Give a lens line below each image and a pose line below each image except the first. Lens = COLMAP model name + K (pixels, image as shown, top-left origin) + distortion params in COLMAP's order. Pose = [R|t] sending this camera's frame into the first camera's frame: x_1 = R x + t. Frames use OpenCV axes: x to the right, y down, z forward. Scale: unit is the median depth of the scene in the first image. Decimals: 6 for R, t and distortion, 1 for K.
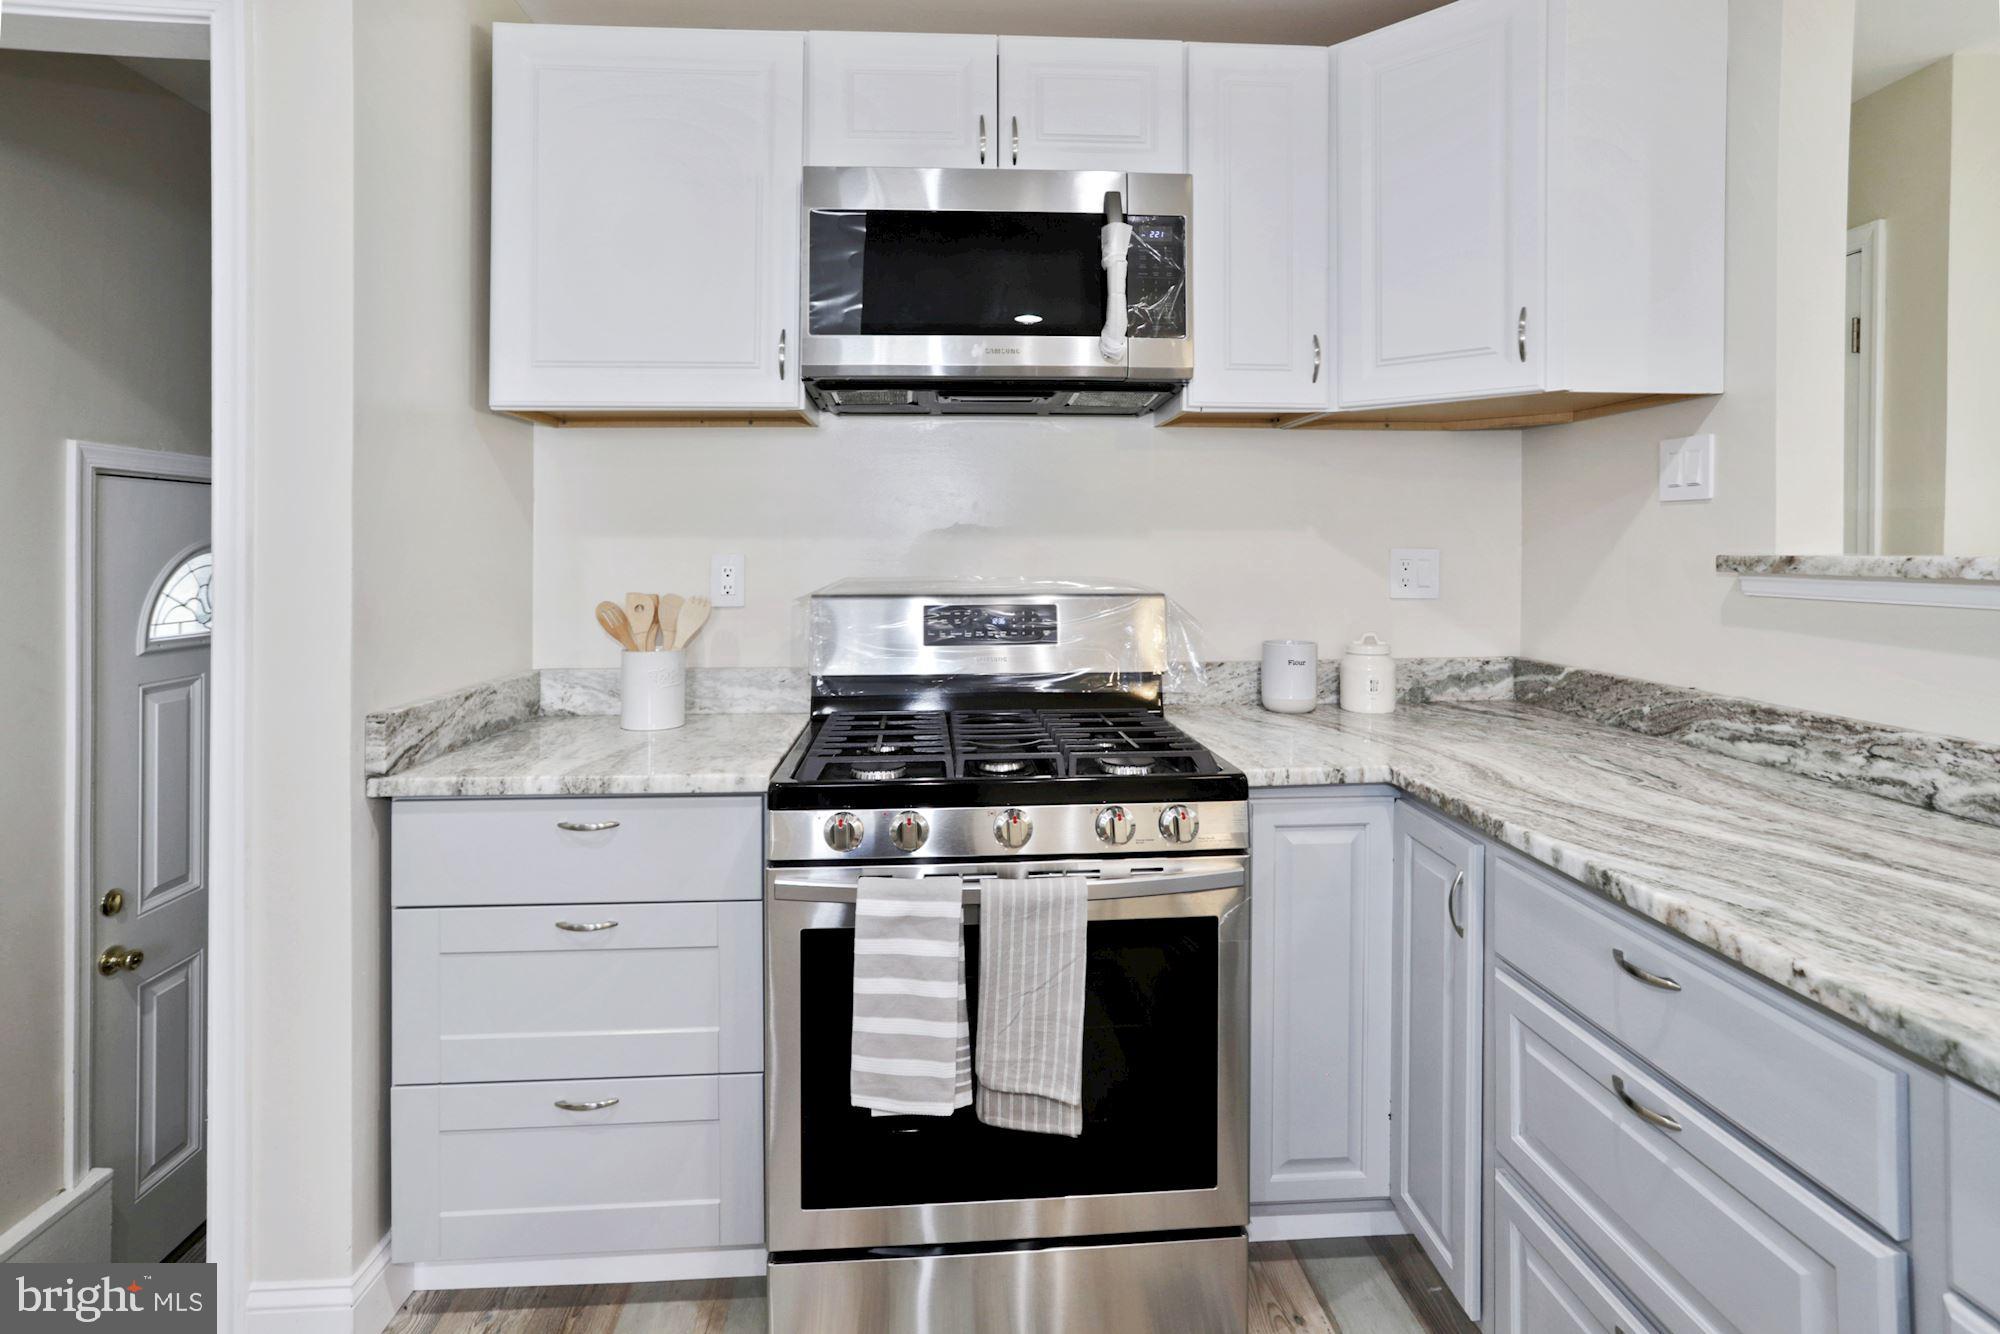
lens RADIAL K [[975.7, 0, 992.1], [0, 975.7, 549.3], [0, 0, 1]] dist [-0.041615, 0.024982]
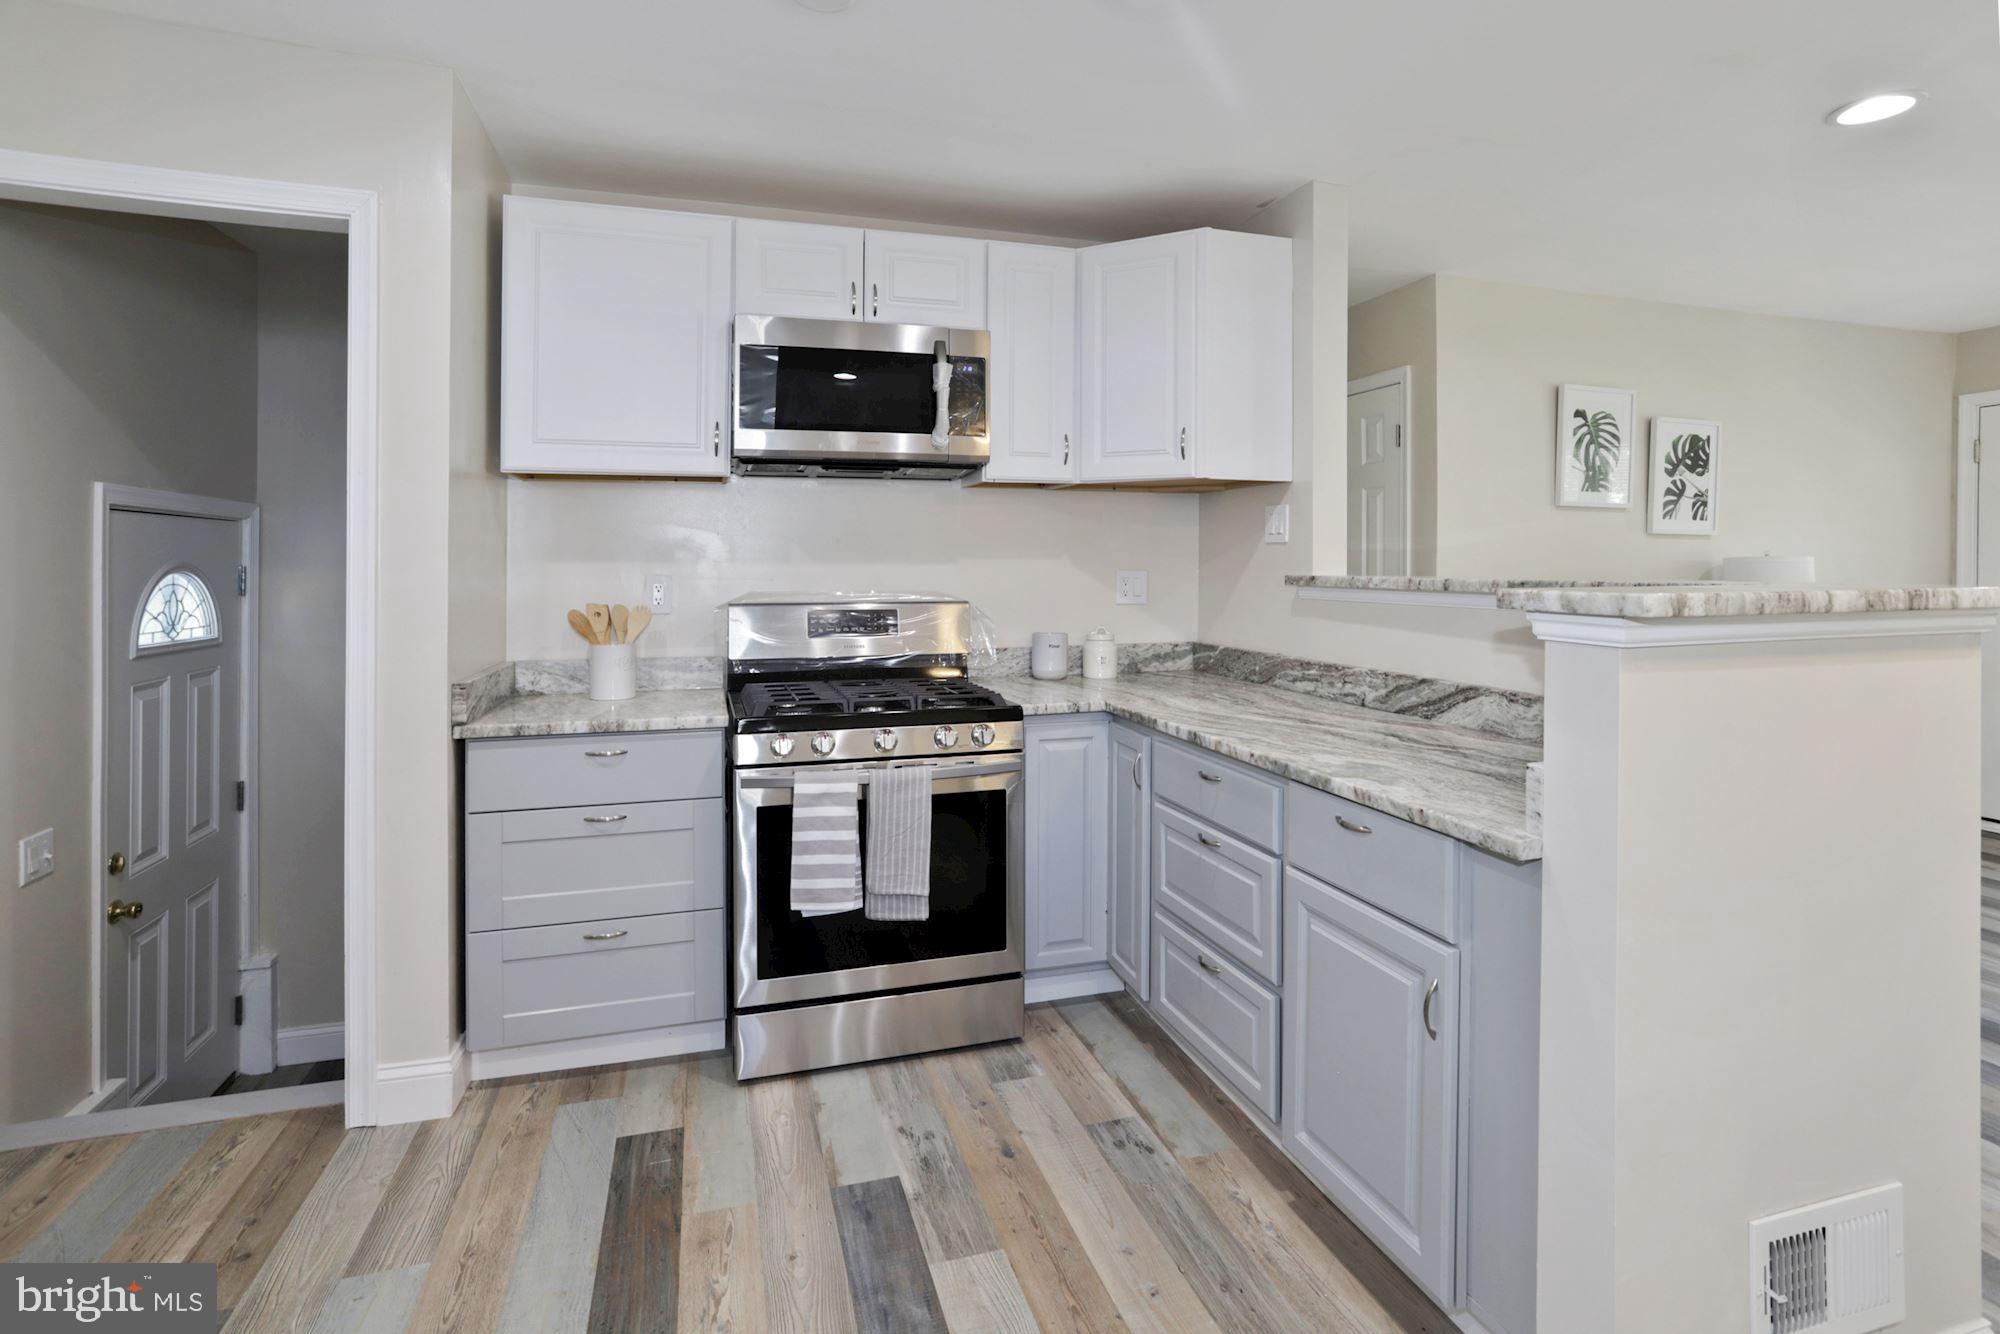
lens RADIAL K [[989.1, 0, 991.1], [0, 989.1, 592.8], [0, 0, 1]] dist [-0.000927, 0.001668]
pose [[0.975332, -0.004931, 0.220688, -0.158015], [-0.000707, 0.999676, 0.025463, -0.007604], [-0.220742, -0.024991, 0.975012, -0.615420]]
